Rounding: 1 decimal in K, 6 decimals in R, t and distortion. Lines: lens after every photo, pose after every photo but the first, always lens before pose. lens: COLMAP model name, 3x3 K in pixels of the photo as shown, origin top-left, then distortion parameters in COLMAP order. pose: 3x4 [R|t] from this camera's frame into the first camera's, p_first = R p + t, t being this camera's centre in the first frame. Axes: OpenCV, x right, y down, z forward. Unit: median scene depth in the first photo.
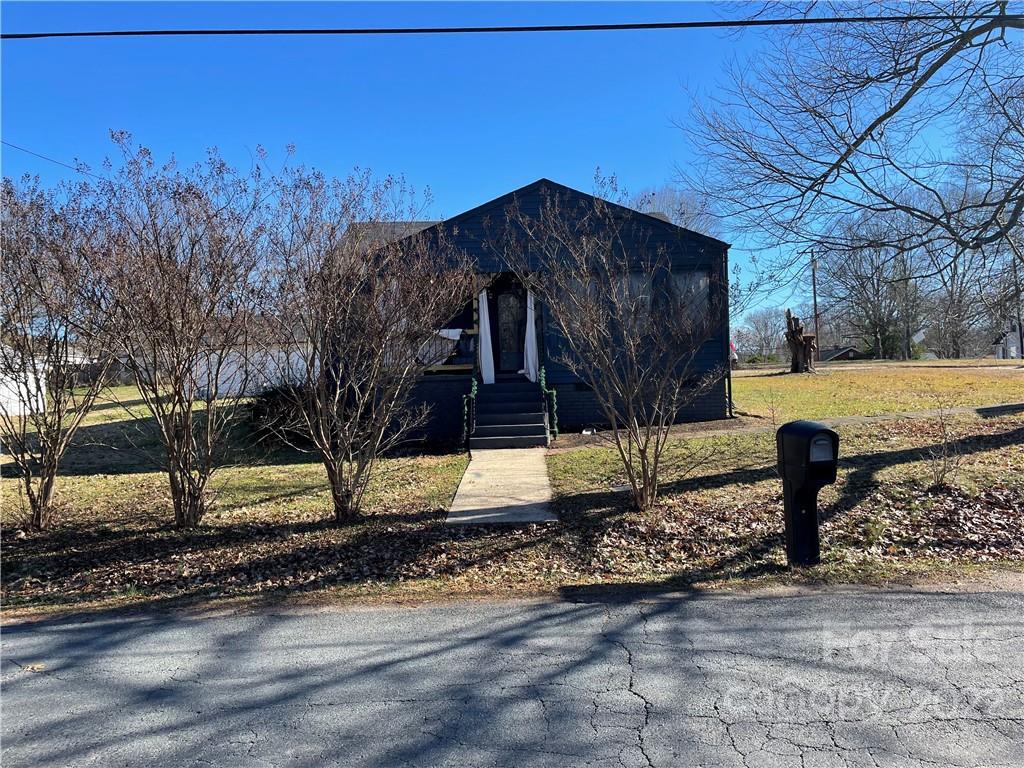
lens RADIAL K [[777.1, 0, 494.3], [0, 777.1, 387.0], [0, 0, 1]] dist [0.096224, -0.126010]
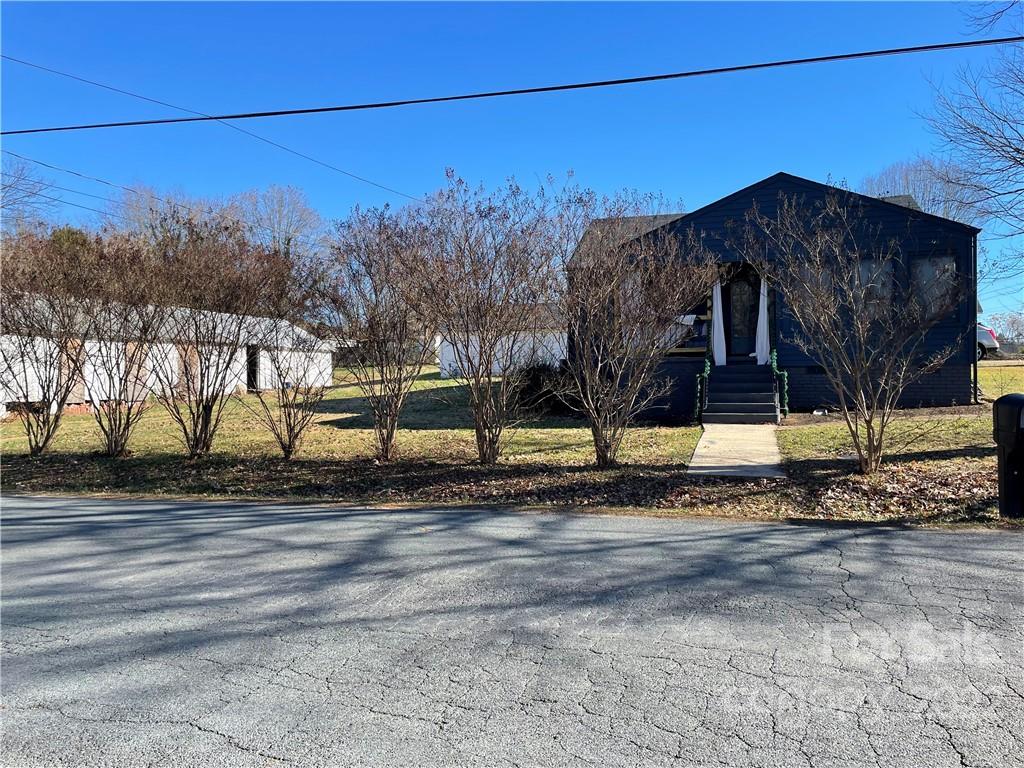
lens RADIAL K [[777.1, 0, 494.3], [0, 777.1, 387.0], [0, 0, 1]] dist [0.096224, -0.126010]
pose [[0.961542, 0.024242, -0.273587, -0.020529], [-0.019863, 0.999627, 0.018767, 0.021790], [0.273940, -0.012611, 0.961664, -0.255561]]
